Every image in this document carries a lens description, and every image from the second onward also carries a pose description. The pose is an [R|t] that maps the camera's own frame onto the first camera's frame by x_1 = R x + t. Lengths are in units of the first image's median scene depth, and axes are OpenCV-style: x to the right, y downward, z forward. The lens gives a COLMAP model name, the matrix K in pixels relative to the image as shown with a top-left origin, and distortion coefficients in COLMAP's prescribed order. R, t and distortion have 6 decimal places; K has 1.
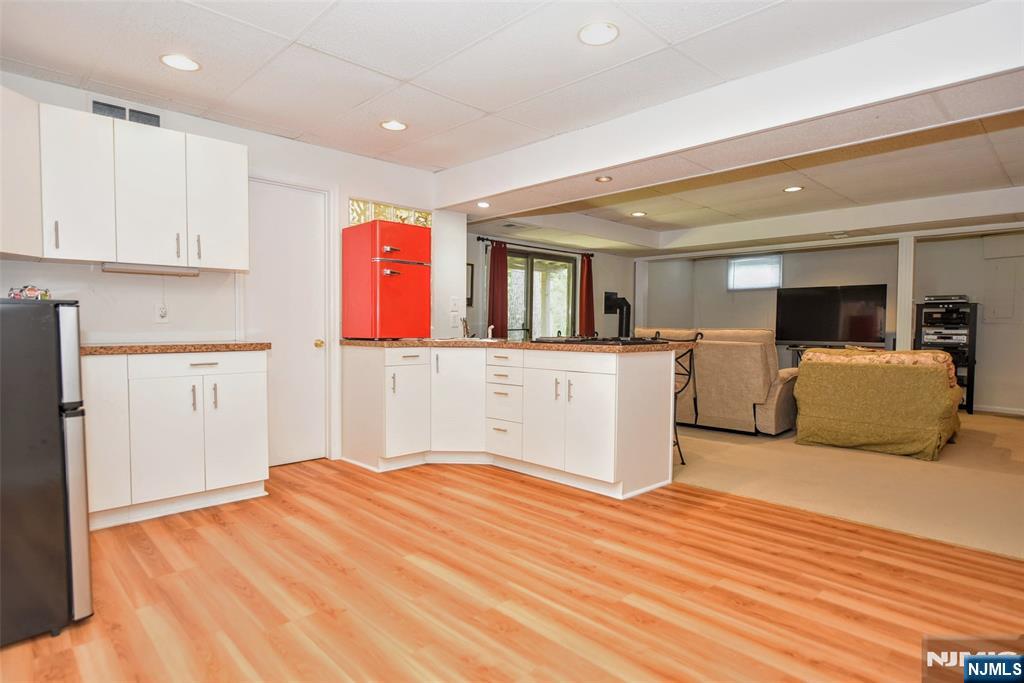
lens RADIAL K [[561.2, 0, 511.0], [0, 561.2, 346.7], [0, 0, 1]] dist [0.000681, -0.000191]
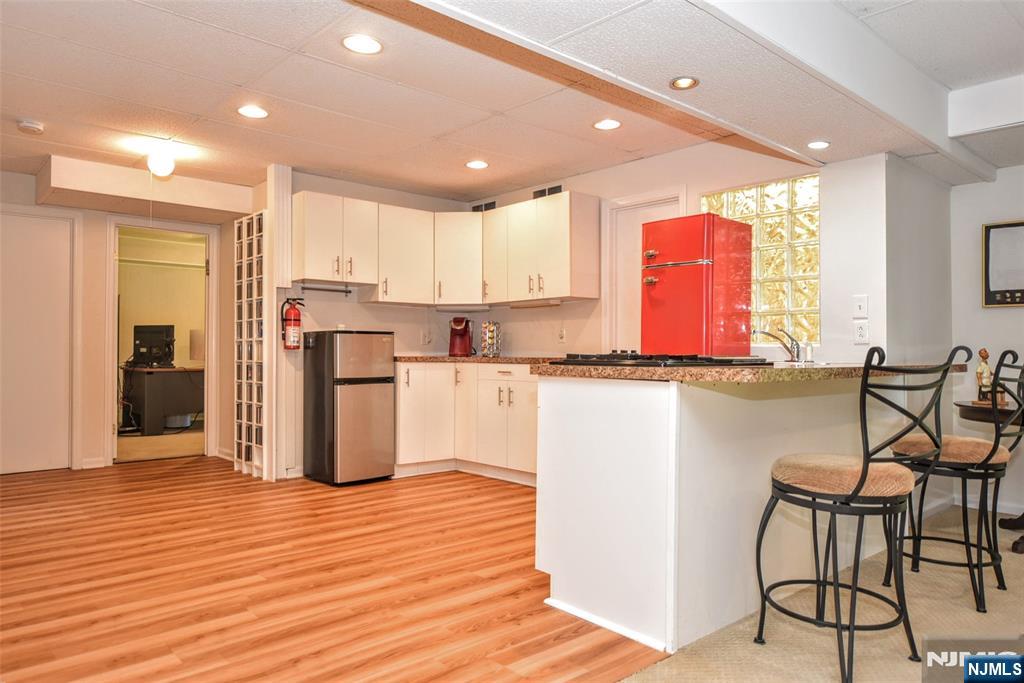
lens RADIAL K [[689.6, 0, 511.6], [0, 689.6, 340.7], [0, 0, 1]] dist [0.003332, 0.001072]
pose [[-0.040919, -0.018058, -0.998999, 1.229435], [-0.043774, 0.998909, -0.016264, -0.018822], [0.998203, 0.043065, -0.041665, 1.202739]]
